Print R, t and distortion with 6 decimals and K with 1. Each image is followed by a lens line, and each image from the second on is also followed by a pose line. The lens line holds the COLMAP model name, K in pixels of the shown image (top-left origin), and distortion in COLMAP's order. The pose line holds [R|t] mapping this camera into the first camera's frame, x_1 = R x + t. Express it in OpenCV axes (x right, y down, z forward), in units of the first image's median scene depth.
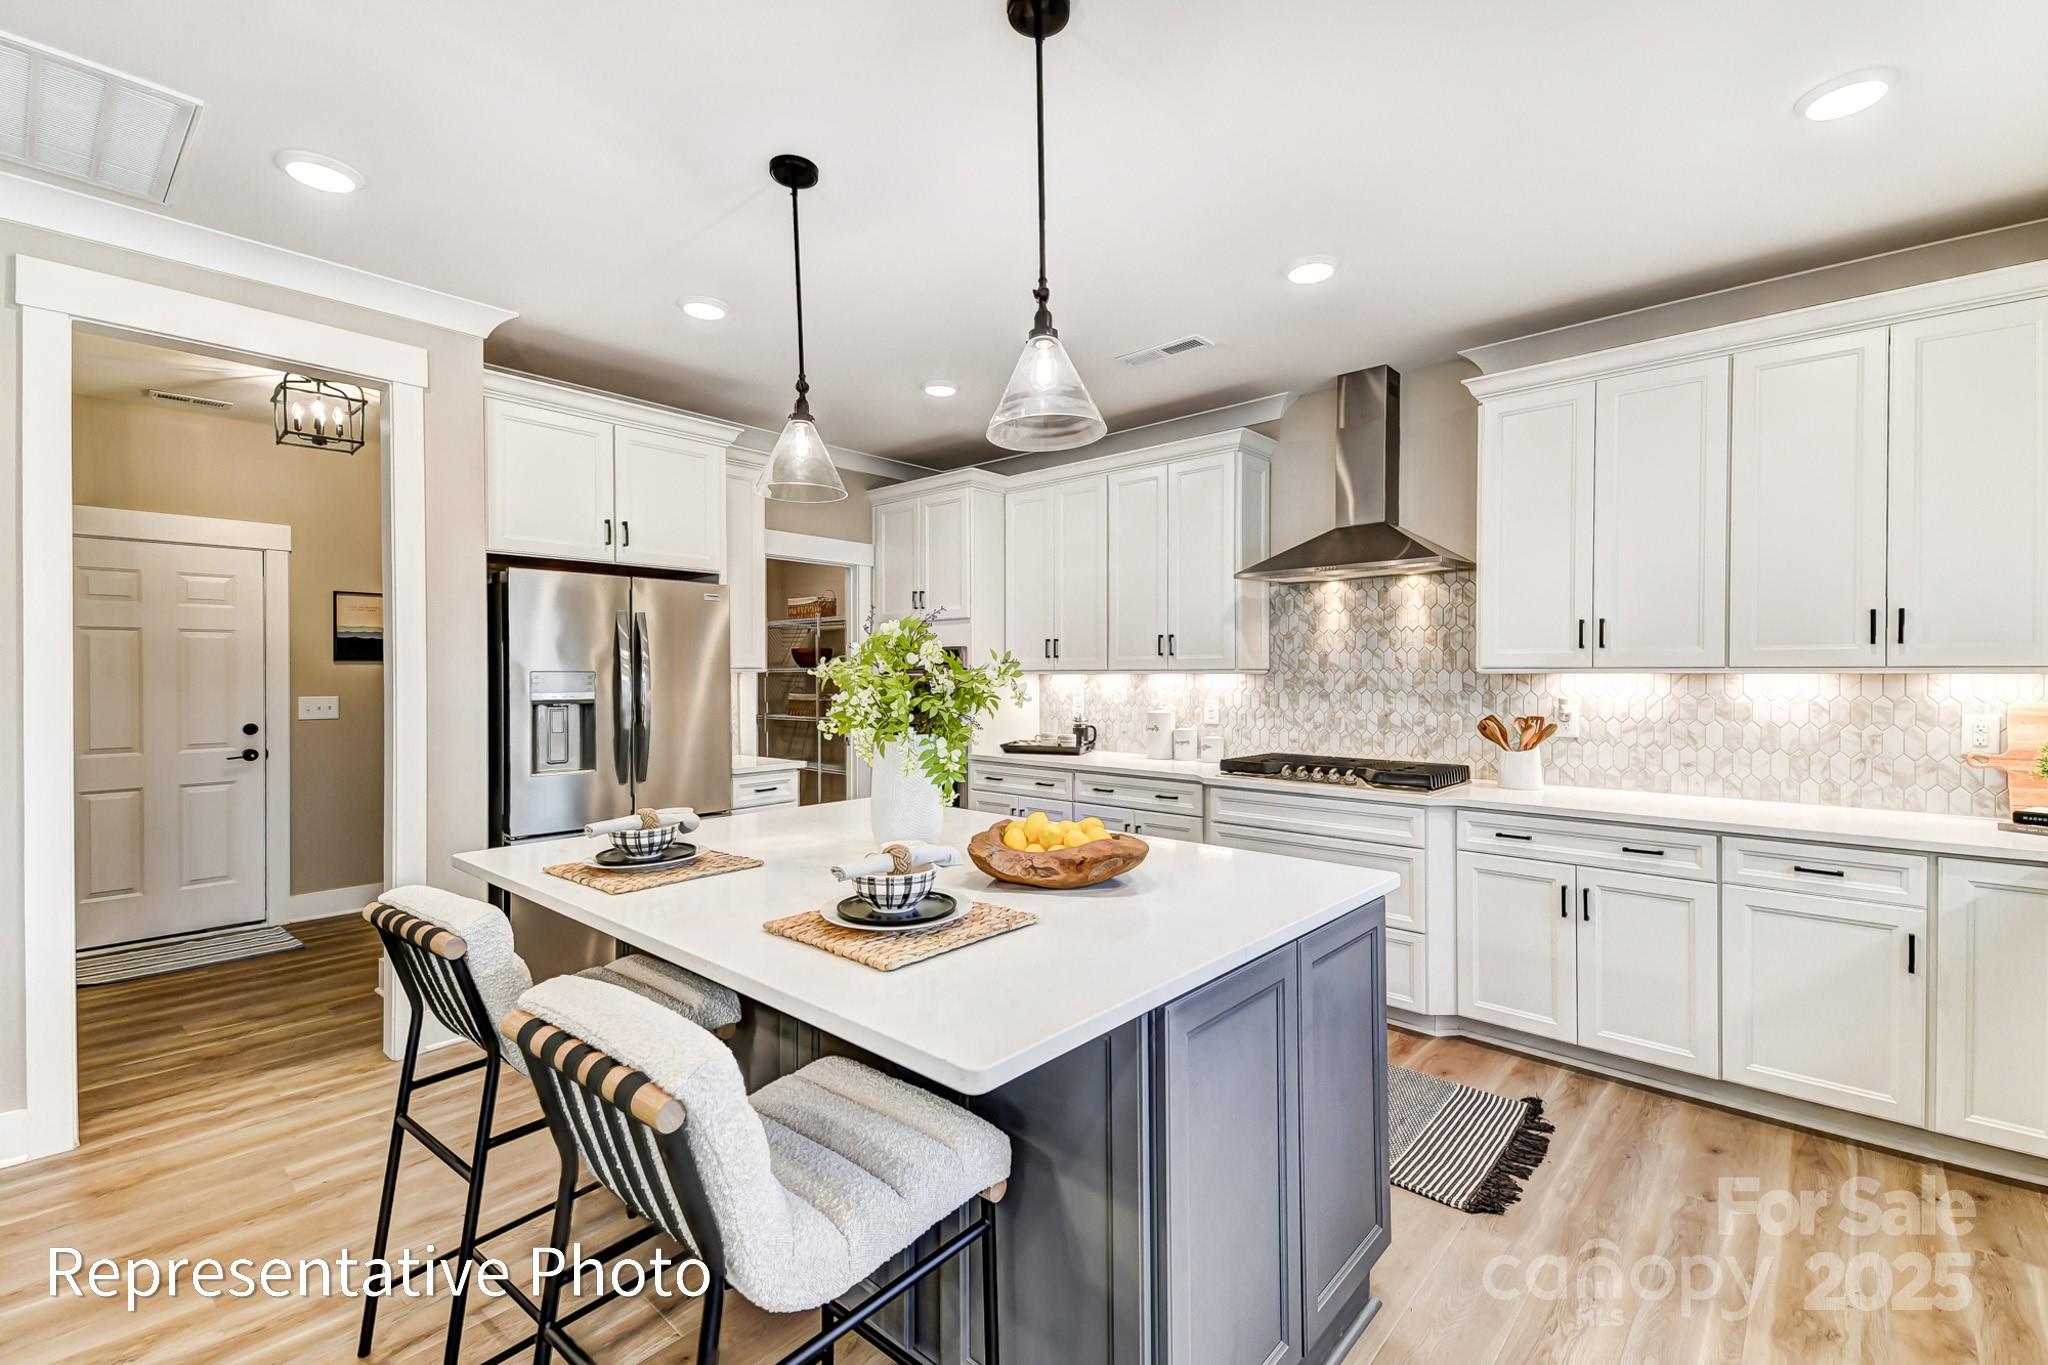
lens RADIAL K [[863.8, 0, 1029.1], [0, 863.8, 678.4], [0, 0, 1]] dist [0.035335, -0.015083]
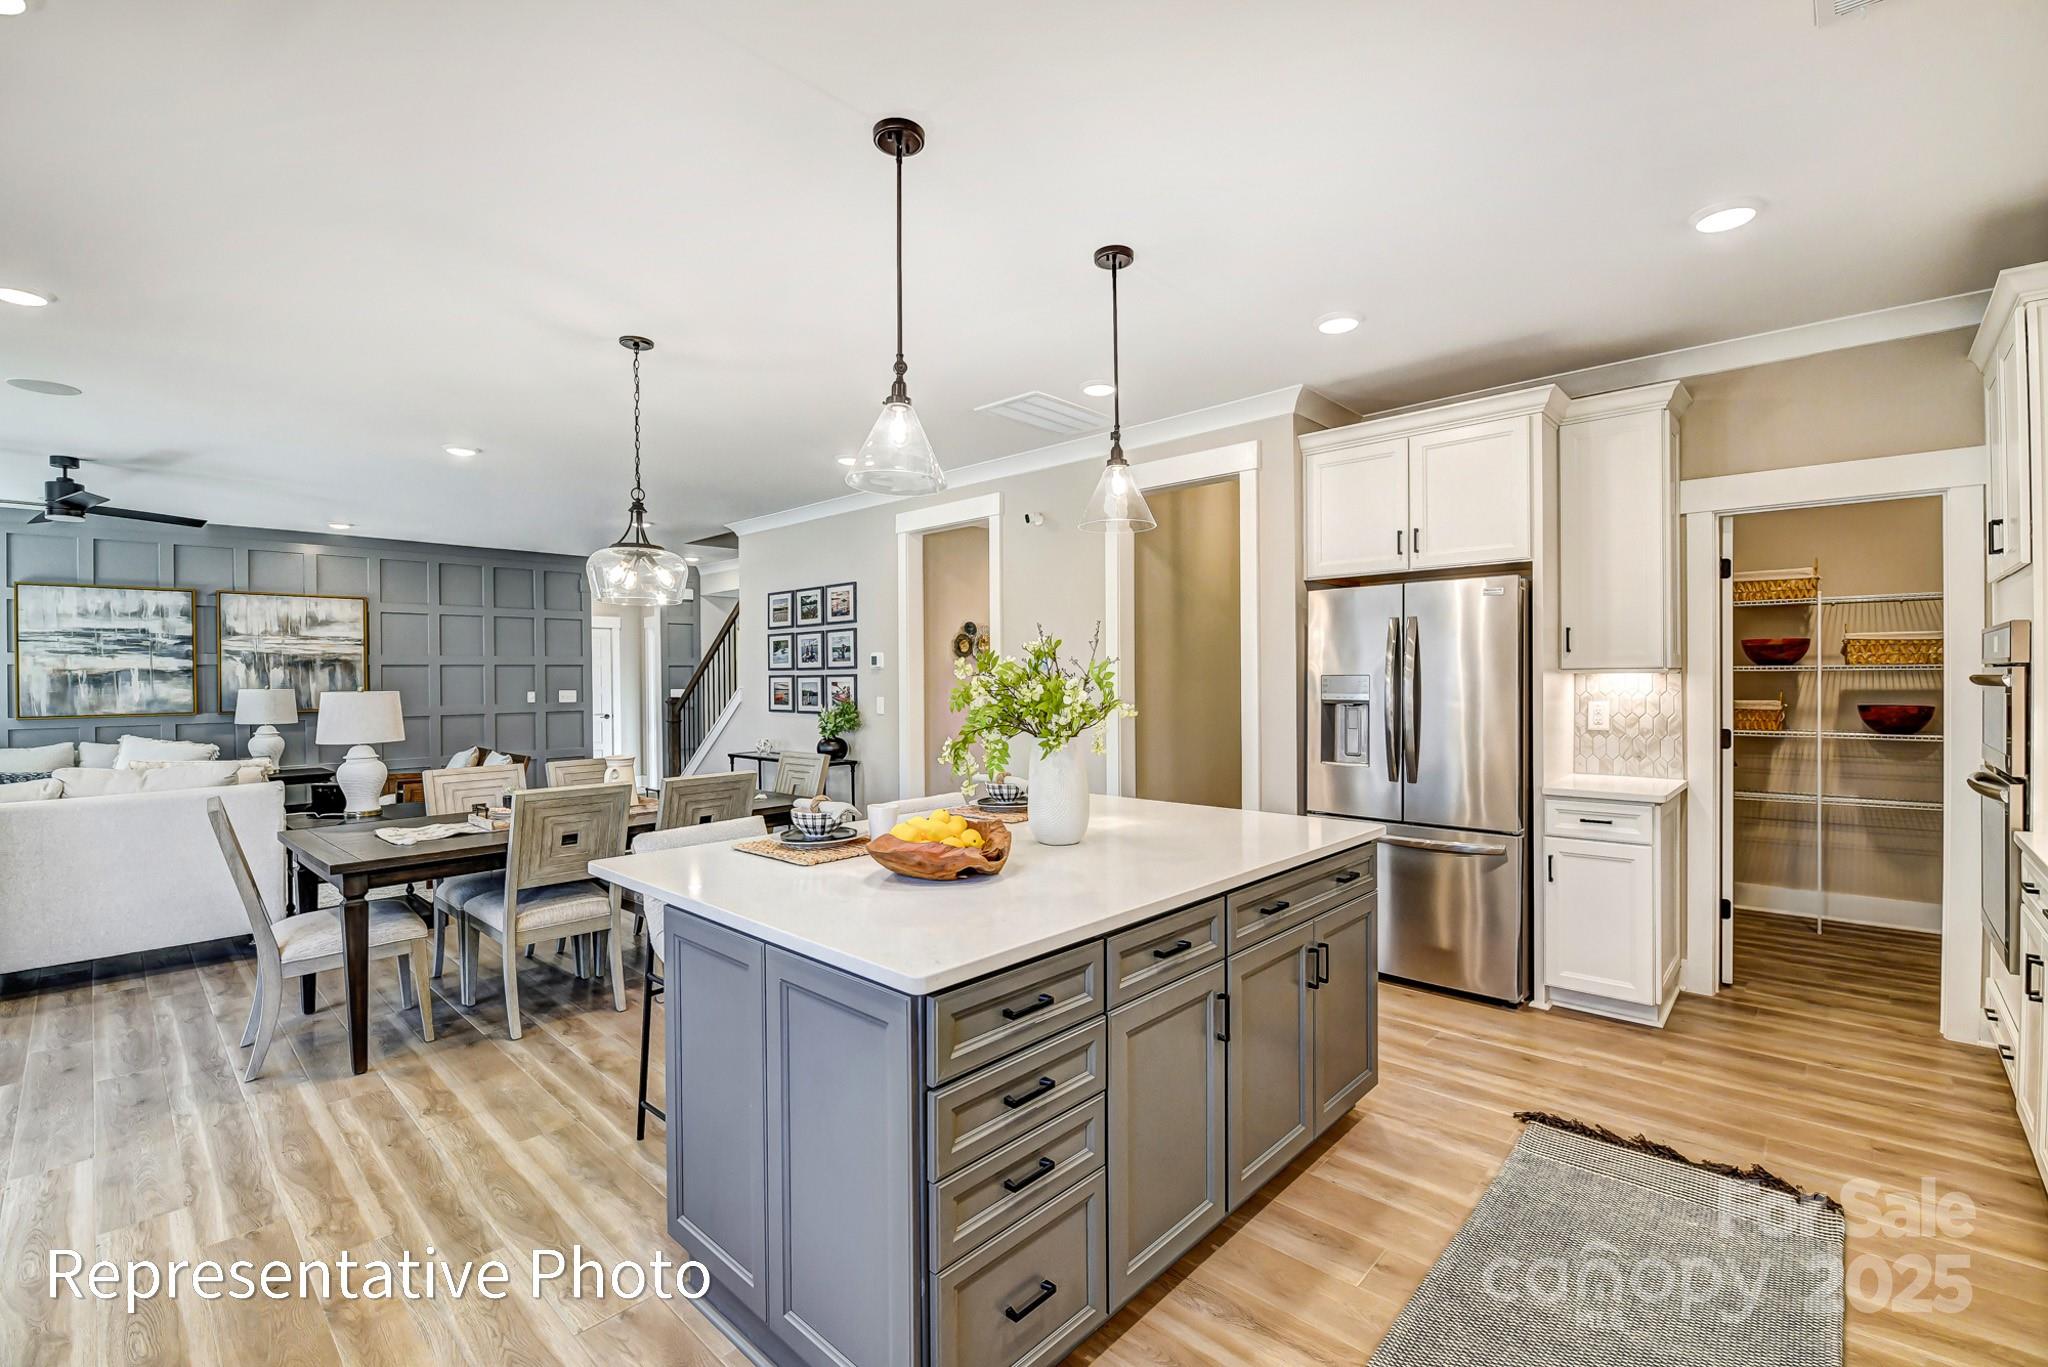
lens RADIAL K [[885.6, 0, 1034.7], [0, 885.6, 682.5], [0, 0, 1]] dist [-0.002873, -0.010097]
pose [[-0.013172, 0.008026, -0.999881, 0.580672], [0.003215, 0.999963, 0.007985, -0.007885], [0.999908, -0.003109, -0.013198, 0.559111]]
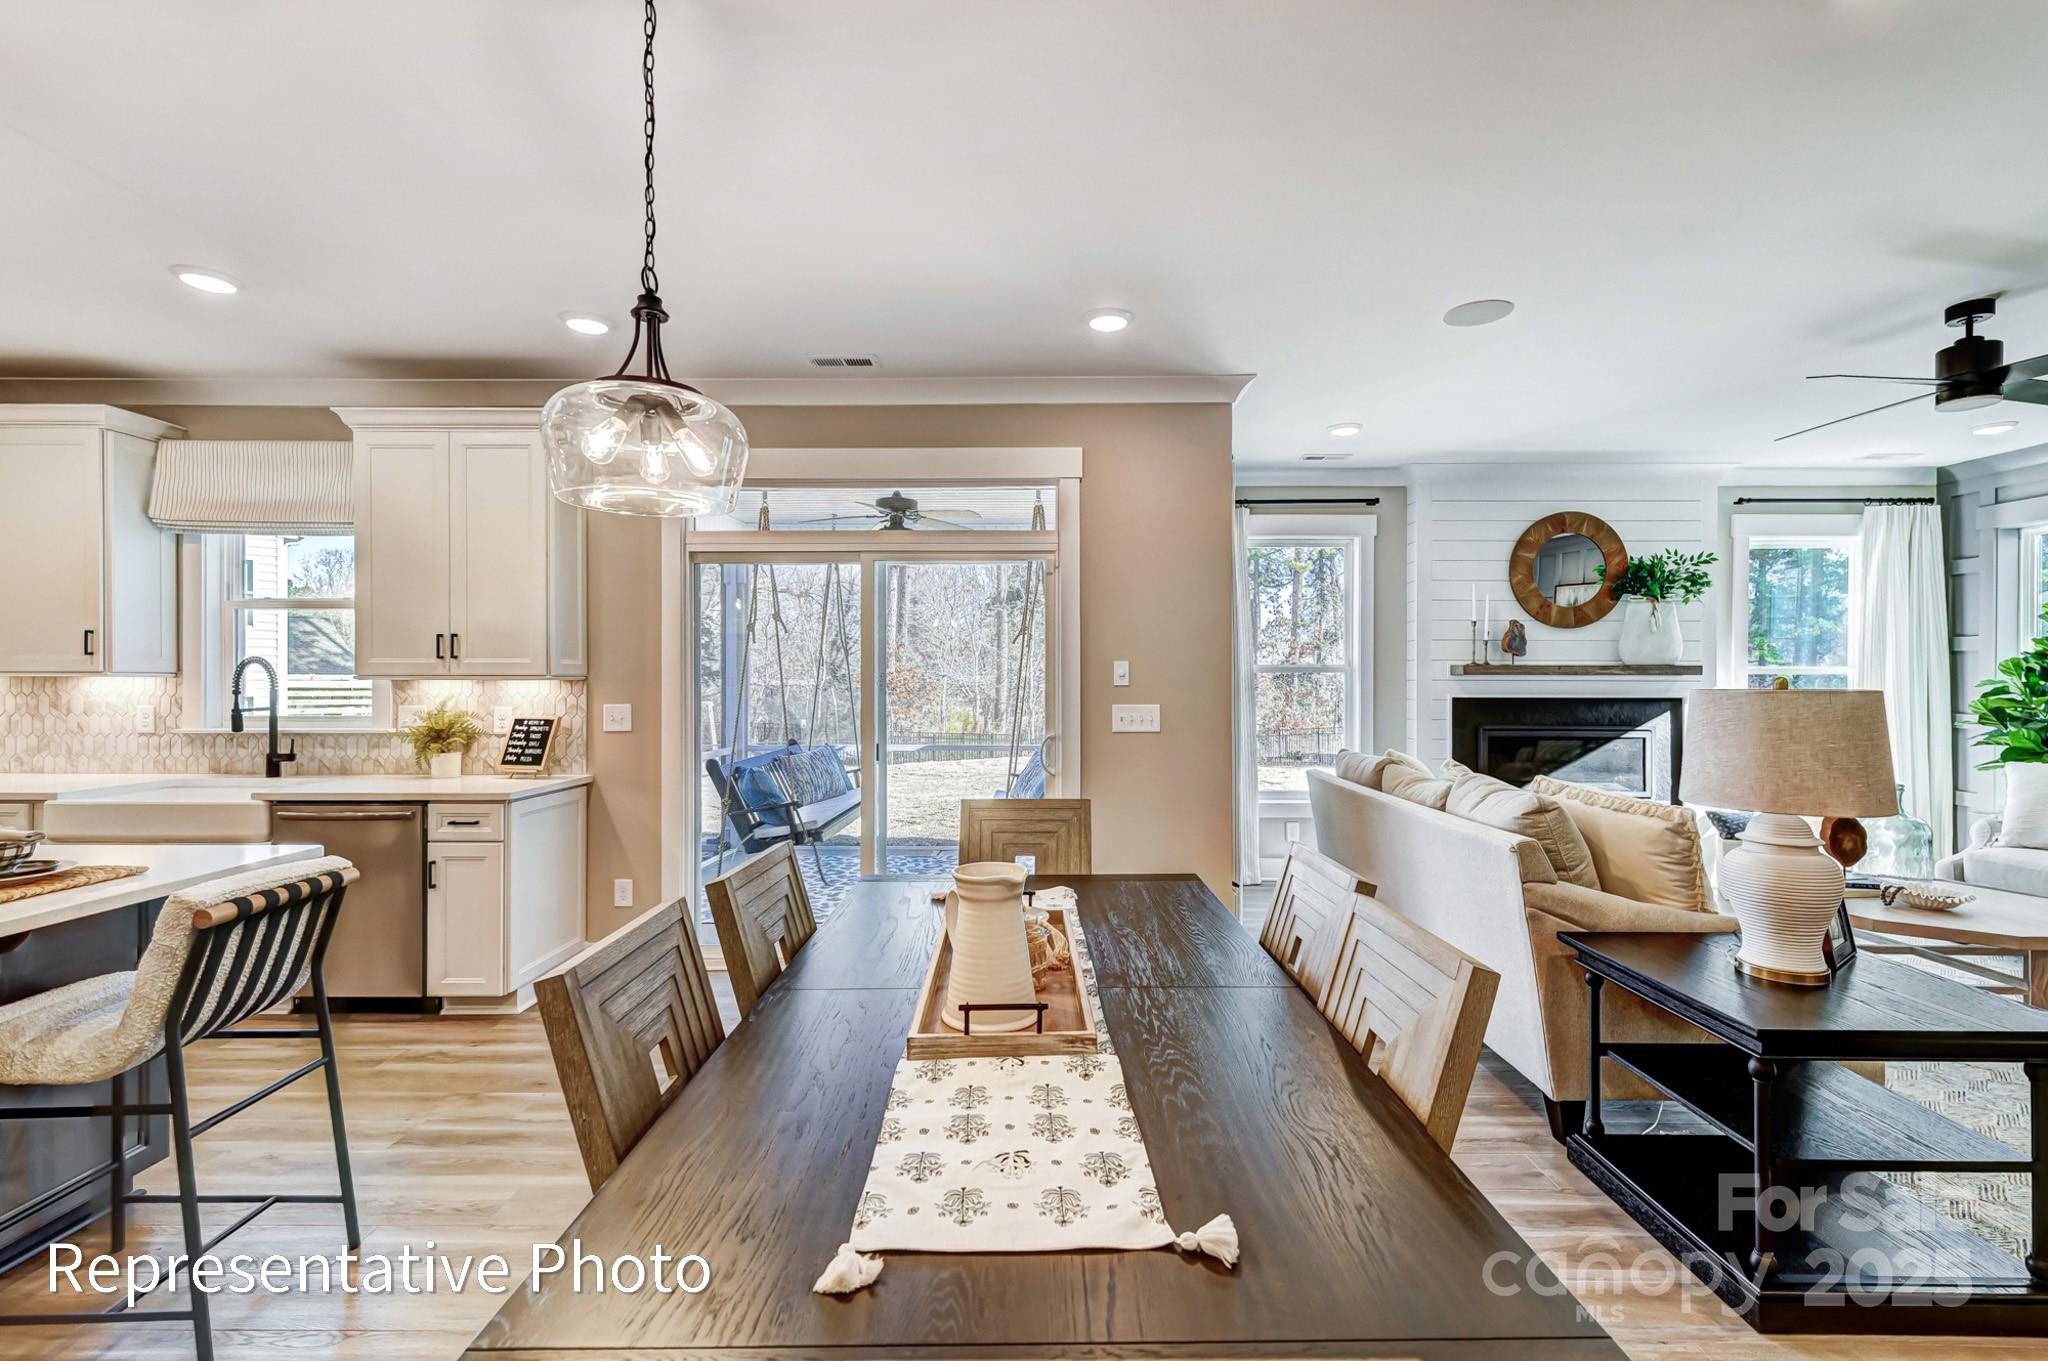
lens RADIAL K [[898.4, 0, 1032.7], [0, 898.4, 680.3], [0, 0, 1]] dist [0.007421, 0.000189]
pose [[-0.660564, -0.000723, 0.750770, -0.814182], [0.003965, 0.999982, 0.004451, 0.002464], [-0.750760, 0.005917, -0.660549, 0.289021]]
